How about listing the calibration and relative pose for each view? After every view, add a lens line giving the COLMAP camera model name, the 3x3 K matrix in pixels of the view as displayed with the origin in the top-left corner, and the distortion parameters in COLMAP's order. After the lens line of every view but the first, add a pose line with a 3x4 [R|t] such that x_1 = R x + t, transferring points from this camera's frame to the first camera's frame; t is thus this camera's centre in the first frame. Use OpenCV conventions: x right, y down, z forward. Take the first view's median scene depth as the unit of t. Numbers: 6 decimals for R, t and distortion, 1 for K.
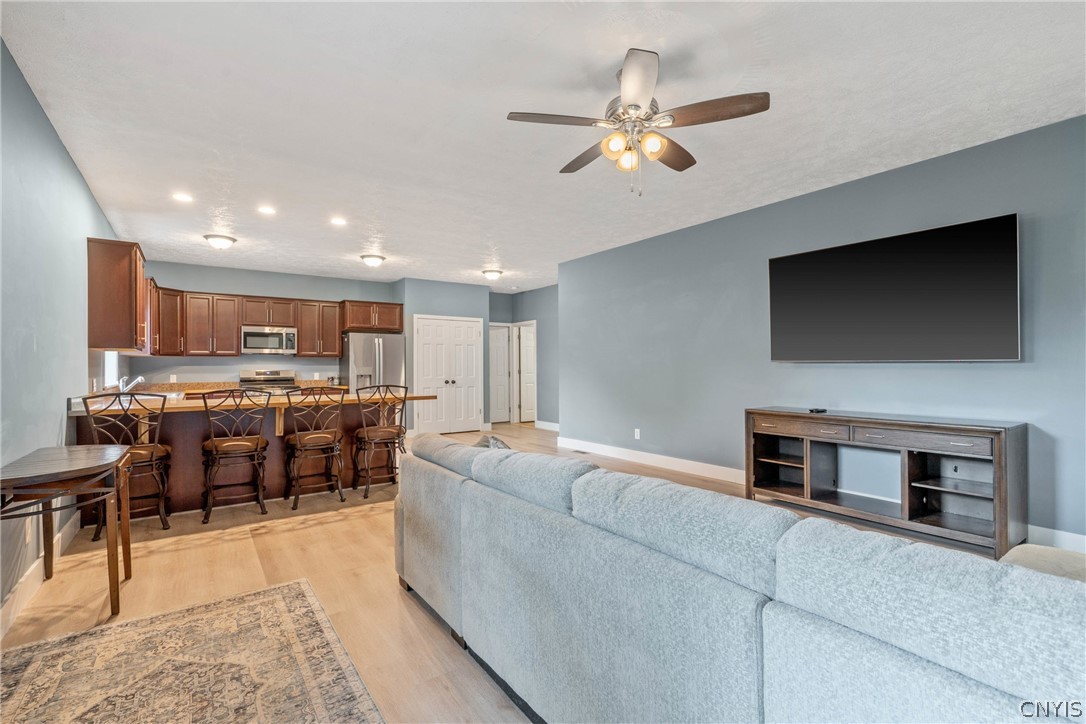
lens RADIAL K [[495.3, 0, 546.0], [0, 495.3, 360.7], [0, 0, 1]] dist [-0.009151, 0.004980]
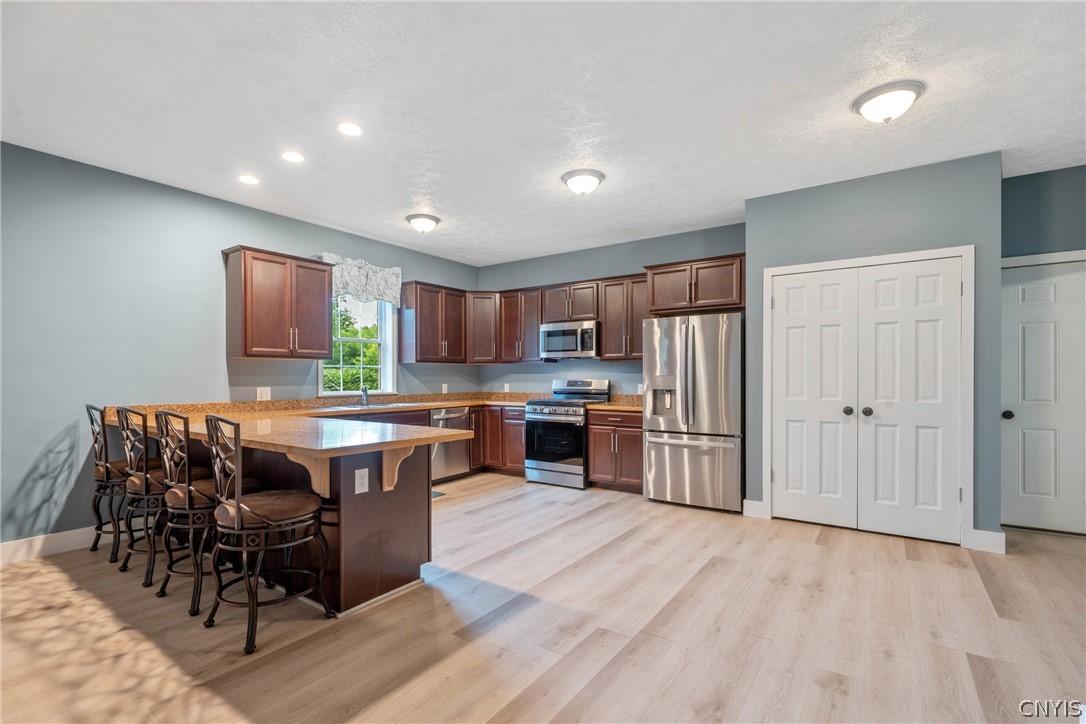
lens RADIAL K [[495.3, 0, 528.9], [0, 495.3, 381.5], [0, 0, 1]] dist [-0.009151, 0.004980]
pose [[0.324797, 0.013497, -0.945688, 0.146844], [0.011472, 0.999768, 0.018209, 0.007656], [0.945714, -0.016763, 0.324567, 0.713644]]
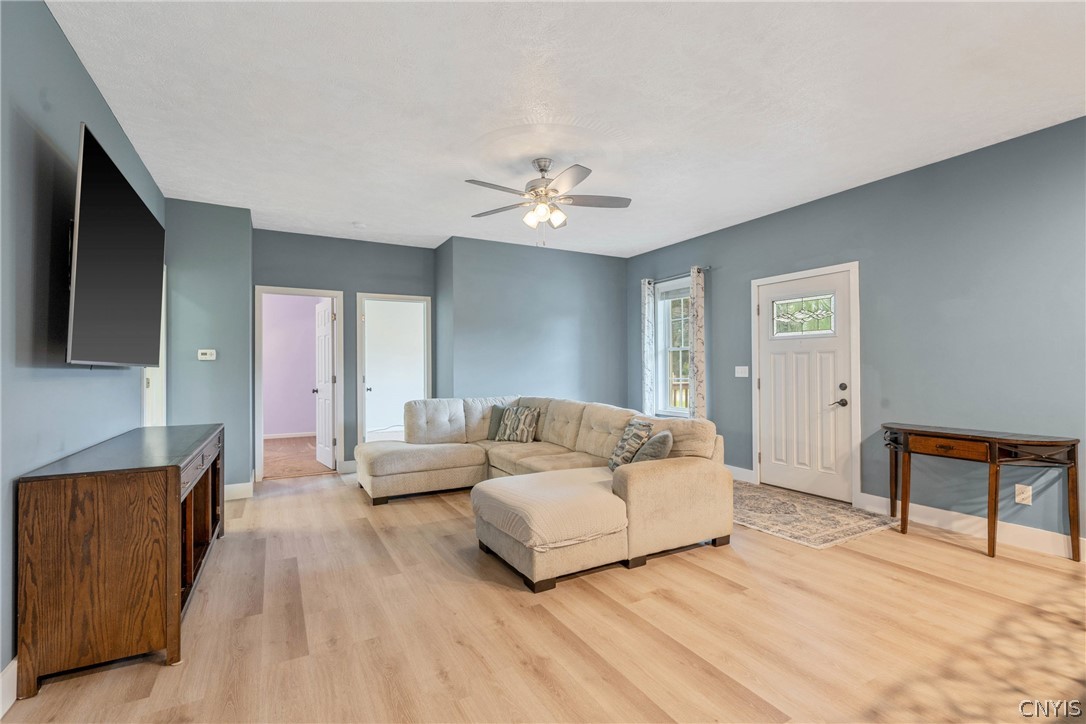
lens RADIAL K [[495.3, 0, 550.3], [0, 495.3, 361.2], [0, 0, 1]] dist [-0.009151, 0.004980]
pose [[-0.994418, 0.012920, 0.104717, 0.004319], [0.010350, 0.999633, -0.025053, 0.008713], [-0.105002, -0.023830, -0.994186, 0.854776]]
